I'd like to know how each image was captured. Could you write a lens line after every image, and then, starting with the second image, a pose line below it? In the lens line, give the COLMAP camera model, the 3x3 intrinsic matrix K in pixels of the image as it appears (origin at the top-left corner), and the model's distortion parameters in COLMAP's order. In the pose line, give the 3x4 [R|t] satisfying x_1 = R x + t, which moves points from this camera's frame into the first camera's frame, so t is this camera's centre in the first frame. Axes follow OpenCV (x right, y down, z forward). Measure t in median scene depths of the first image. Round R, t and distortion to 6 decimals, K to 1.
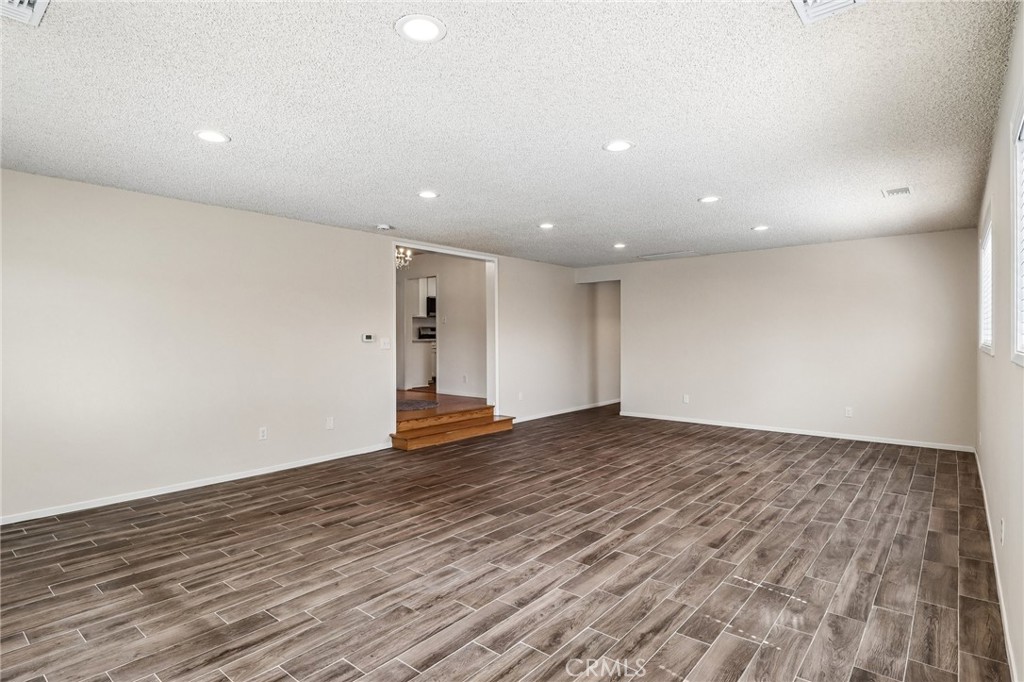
lens RADIAL K [[530.2, 0, 509.7], [0, 530.2, 333.3], [0, 0, 1]] dist [0.003639, -0.000188]
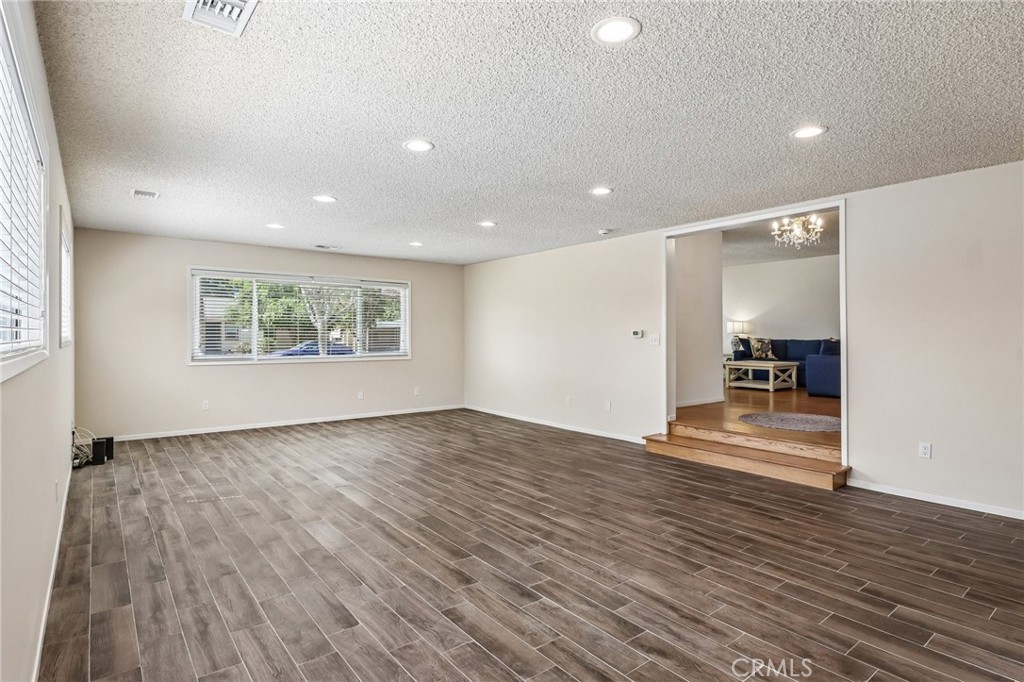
lens RADIAL K [[533.0, 0, 507.6], [0, 533.0, 333.9], [0, 0, 1]] dist [0.002252, -0.001696]
pose [[-0.209708, 0.001309, -0.977763, 1.244224], [0.005491, 0.999985, 0.000161, 0.010849], [0.977749, -0.005336, -0.209712, 1.483079]]
